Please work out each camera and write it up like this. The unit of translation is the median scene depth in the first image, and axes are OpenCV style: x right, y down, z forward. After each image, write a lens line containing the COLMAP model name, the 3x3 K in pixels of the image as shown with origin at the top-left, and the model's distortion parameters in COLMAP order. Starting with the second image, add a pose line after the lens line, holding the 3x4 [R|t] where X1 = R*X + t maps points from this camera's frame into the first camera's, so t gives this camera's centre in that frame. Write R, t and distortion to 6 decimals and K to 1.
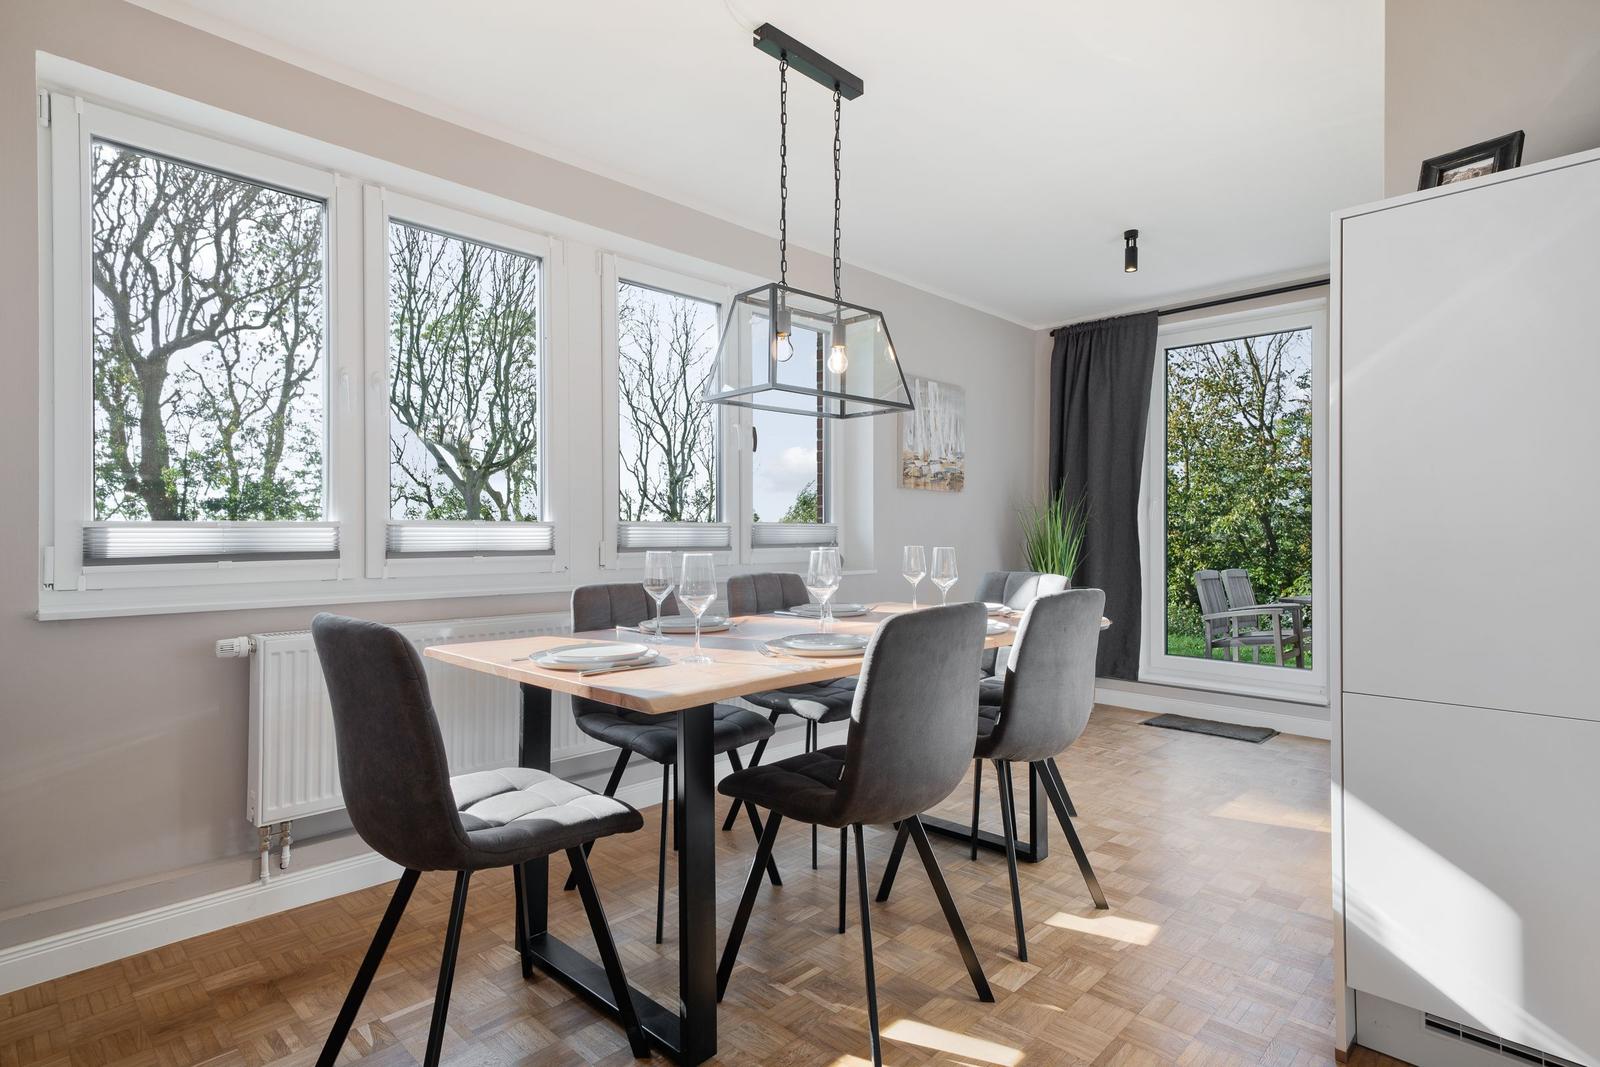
lens RADIAL K [[825.9, 0, 795.1], [0, 825.9, 528.5], [0, 0, 1]] dist [0.019447, 0.000444]
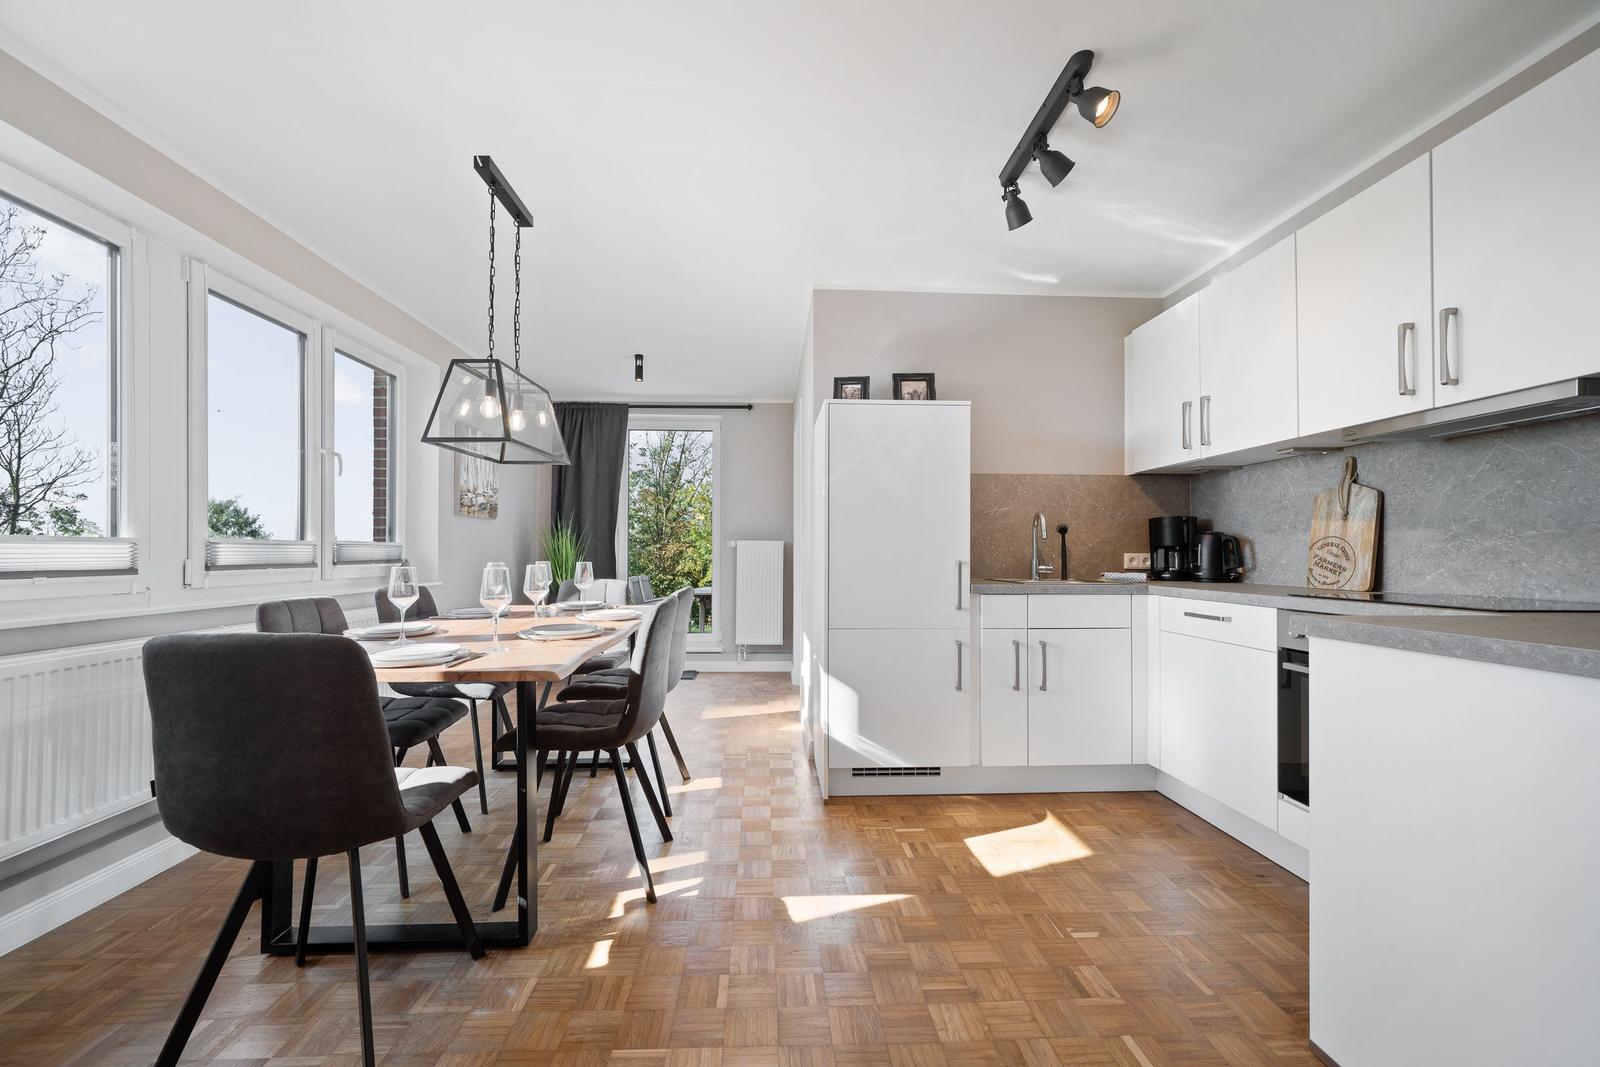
lens RADIAL K [[635.2, 0, 798.3], [0, 635.2, 544.1], [0, 0, 1]] dist [0.001098, -0.000067]
pose [[0.681564, 0.010934, 0.731677, -0.370547], [-0.007158, 0.999940, -0.008276, -0.001898], [-0.731724, 0.000403, 0.681601, -0.021660]]
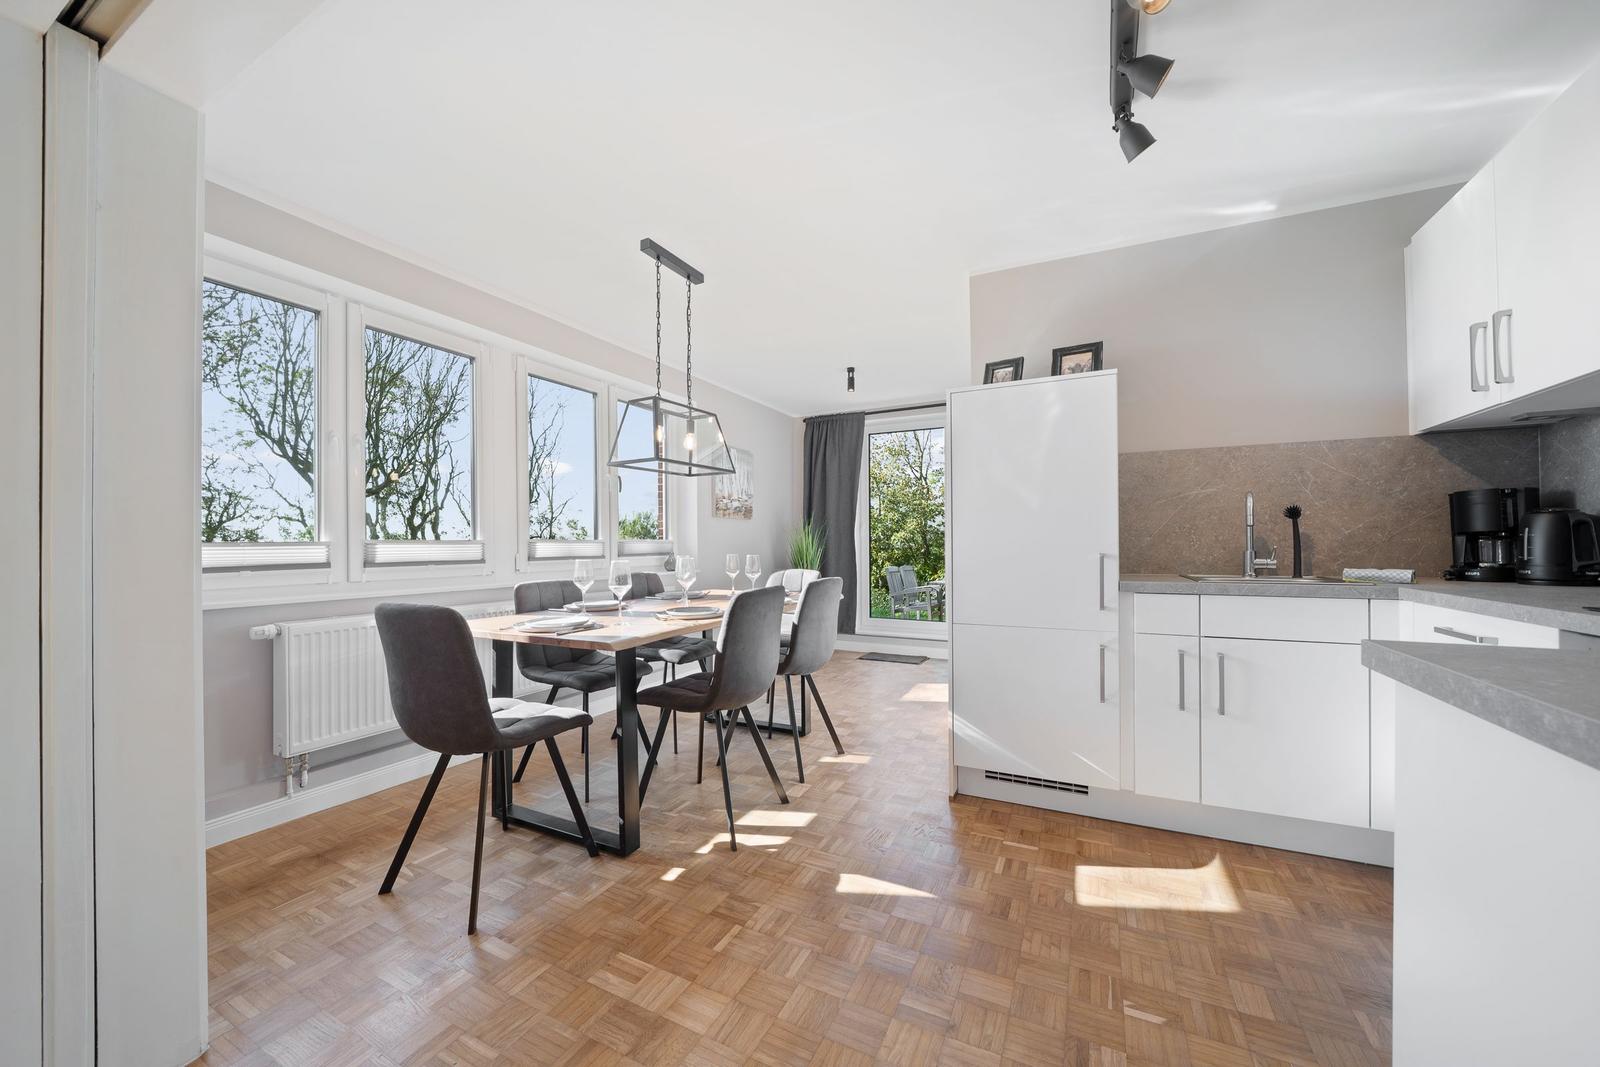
lens RADIAL K [[589.6, 0, 799.8], [0, 589.6, 540.1], [0, 0, 1]] dist [-0.014958, -0.000401]
pose [[0.953026, -0.004645, 0.302852, -0.092309], [0.005187, 0.999986, -0.000987, -0.005886], [-0.302843, 0.002511, 0.953037, -0.174893]]
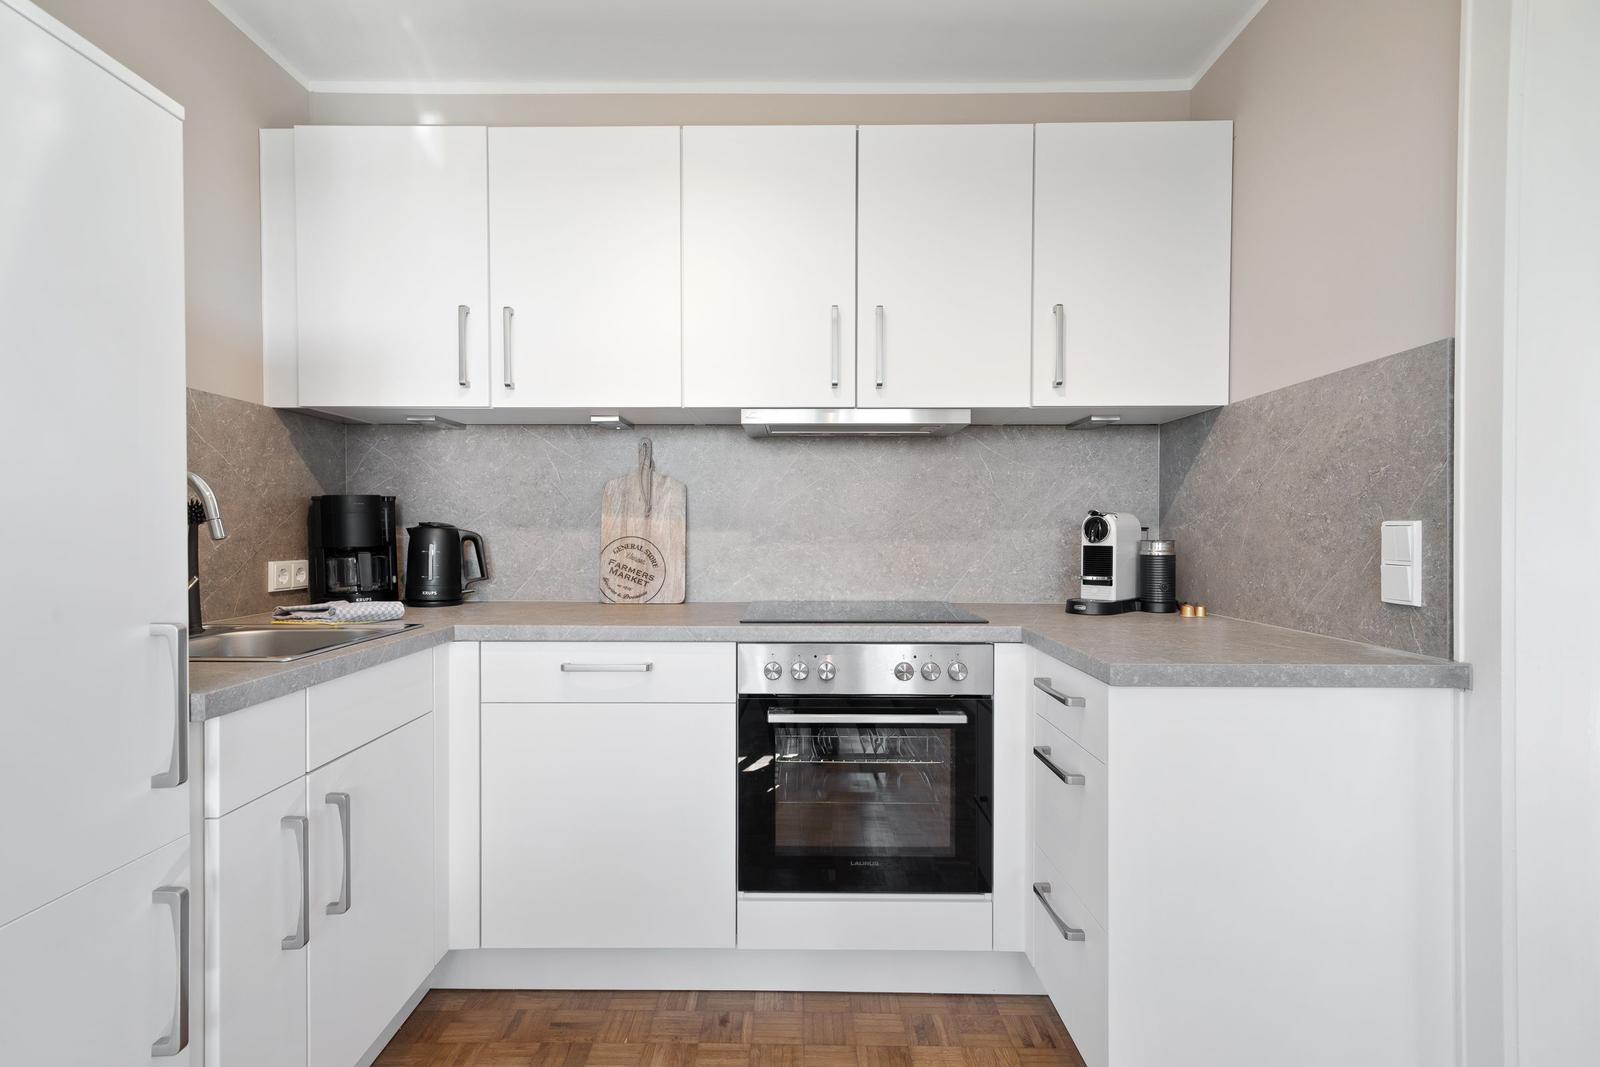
lens RADIAL K [[773.3, 0, 788.0], [0, 773.3, 542.5], [0, 0, 1]] dist [0.015850, 0.000420]
pose [[-0.687072, -0.014690, 0.726441, 0.084984], [-0.008091, 0.999888, 0.012568, -0.032972], [-0.726545, 0.002757, -0.687114, 0.541738]]
